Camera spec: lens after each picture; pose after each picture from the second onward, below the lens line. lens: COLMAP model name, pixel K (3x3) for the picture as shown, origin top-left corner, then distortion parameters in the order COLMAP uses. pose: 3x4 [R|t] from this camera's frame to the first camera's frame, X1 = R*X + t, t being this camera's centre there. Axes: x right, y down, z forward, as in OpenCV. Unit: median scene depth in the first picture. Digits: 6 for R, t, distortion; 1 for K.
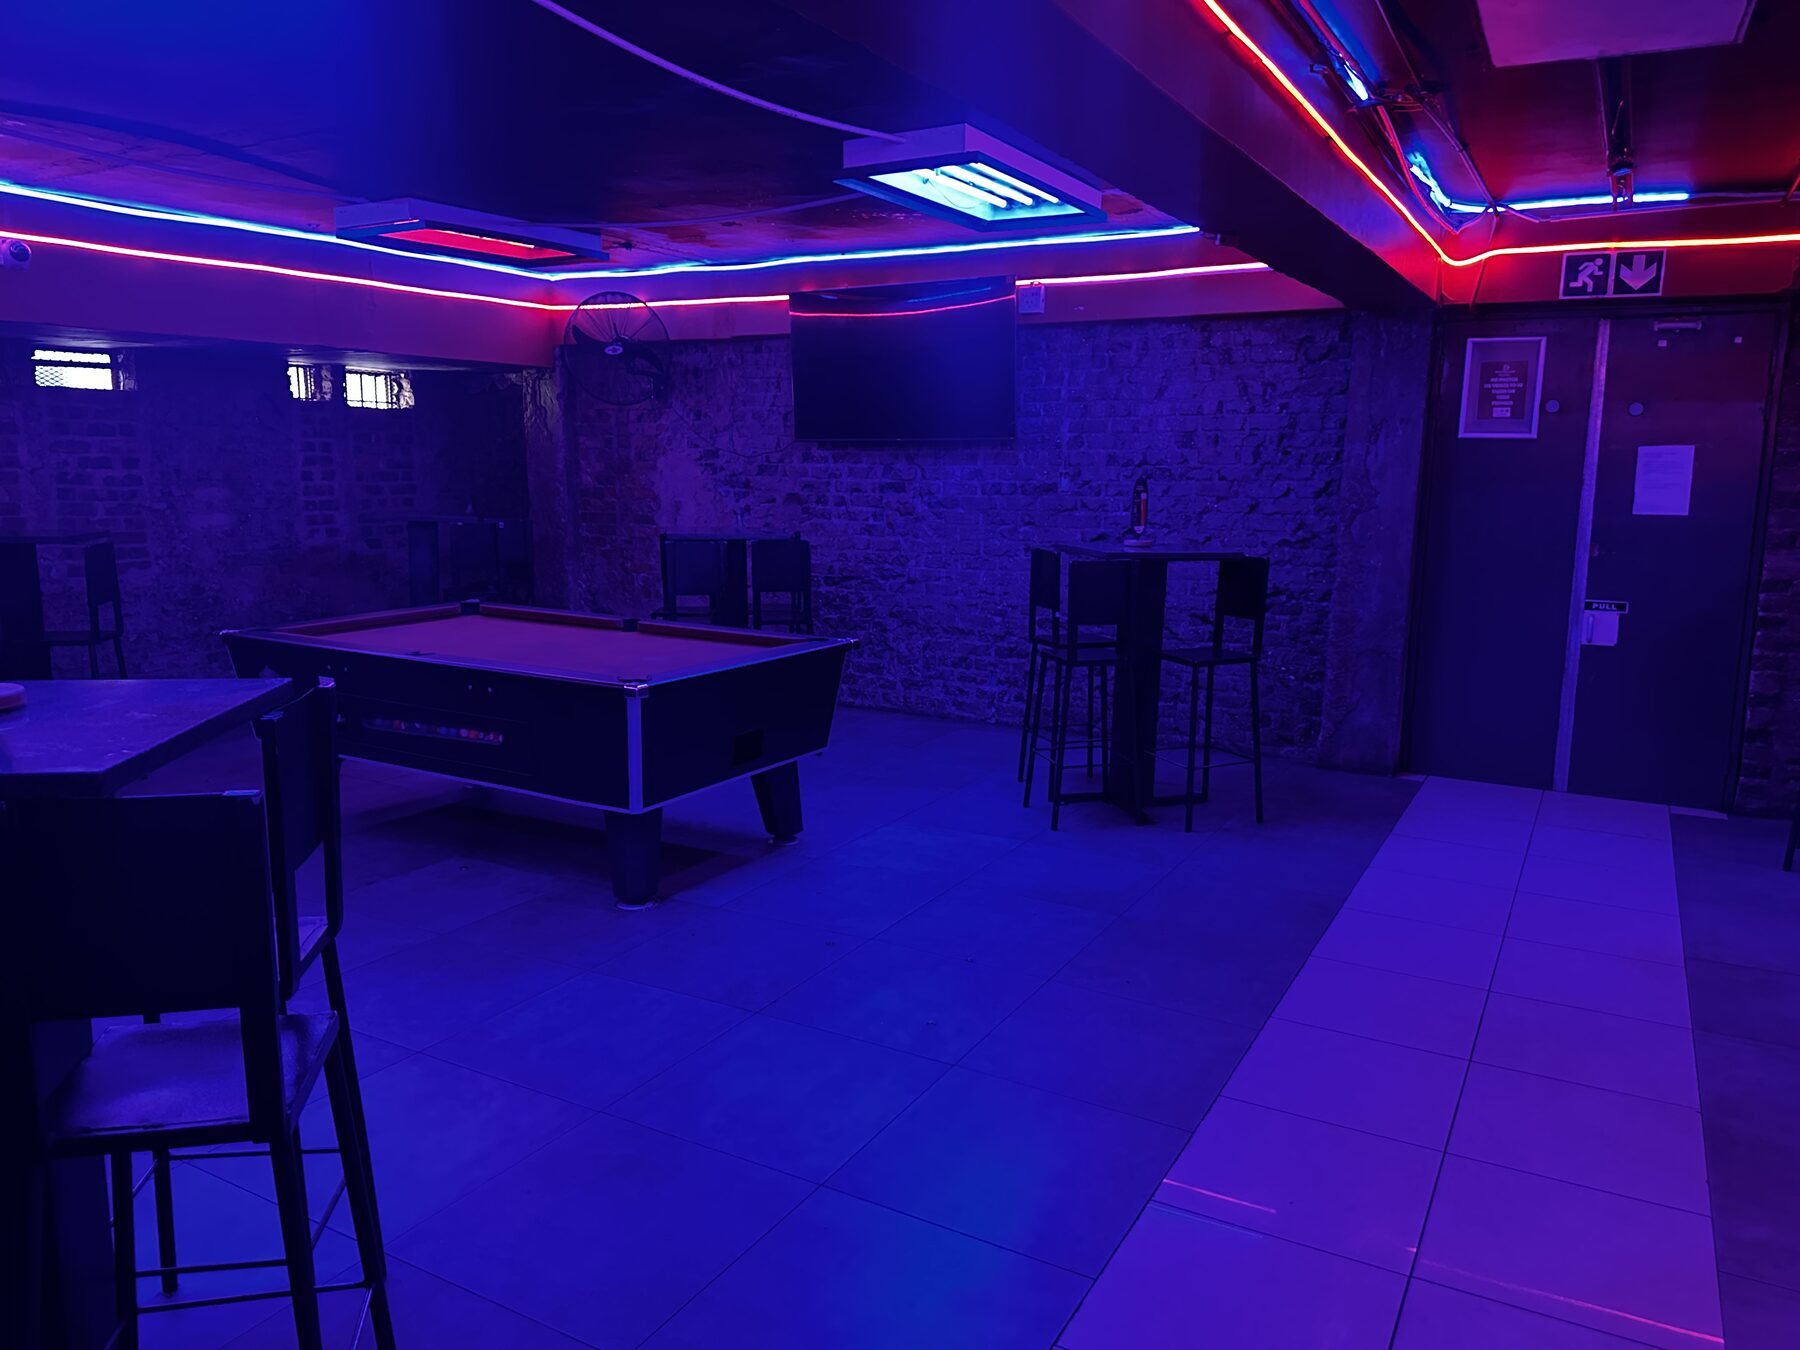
lens RADIAL K [[1282.2, 0, 897.3], [0, 1282.2, 671.5], [0, 0, 1]] dist [0.004926, 0.000125]
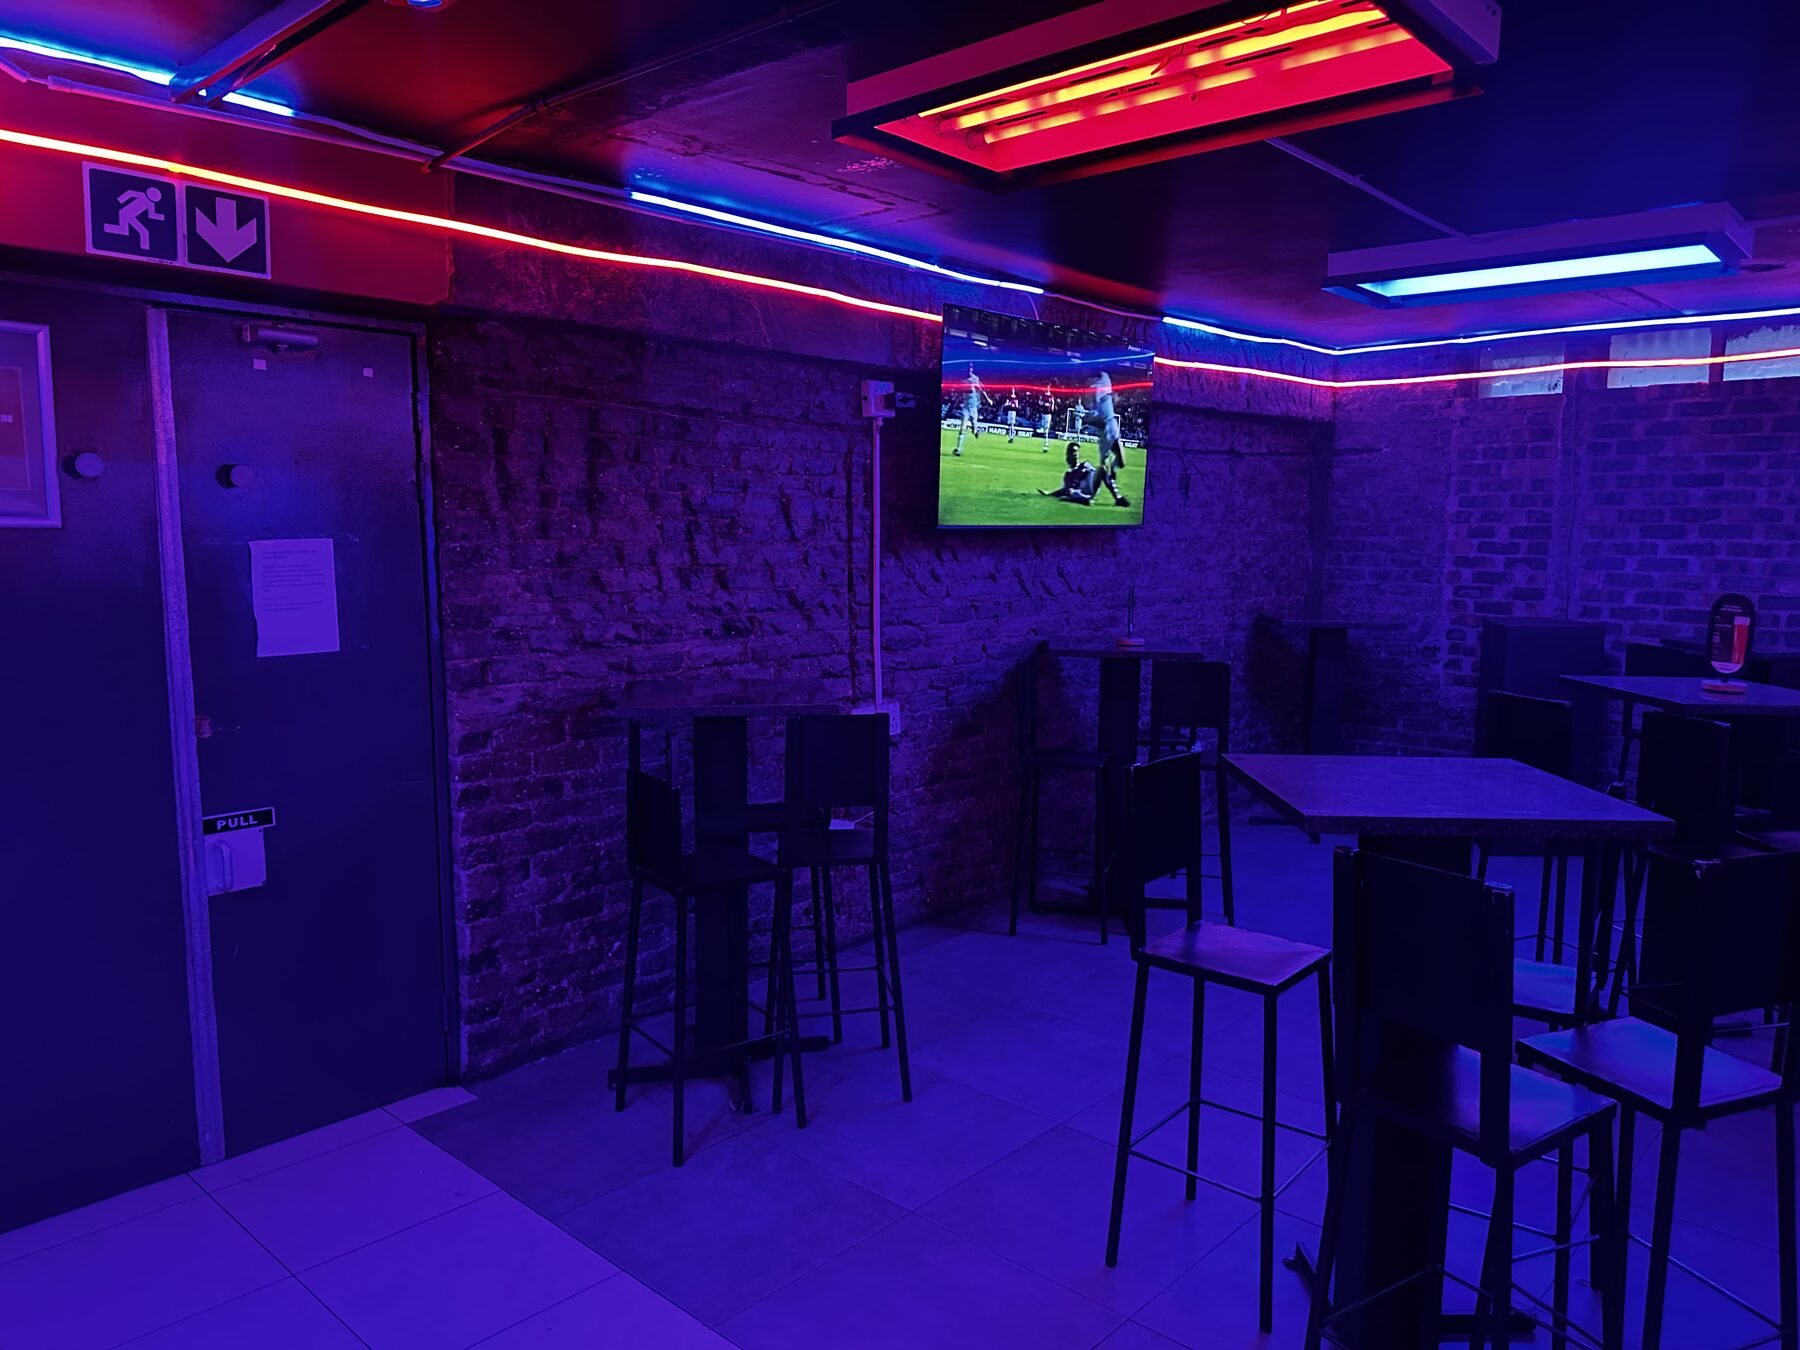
lens RADIAL K [[1282.2, 0, 896.2], [0, 1282.2, 680.3], [0, 0, 1]] dist [0.004926, 0.000125]
pose [[0.228039, -0.124242, 0.965693, 0.083644], [0.169633, 0.981726, 0.086247, -0.117326], [-0.958761, 0.144145, 0.244947, 0.605825]]
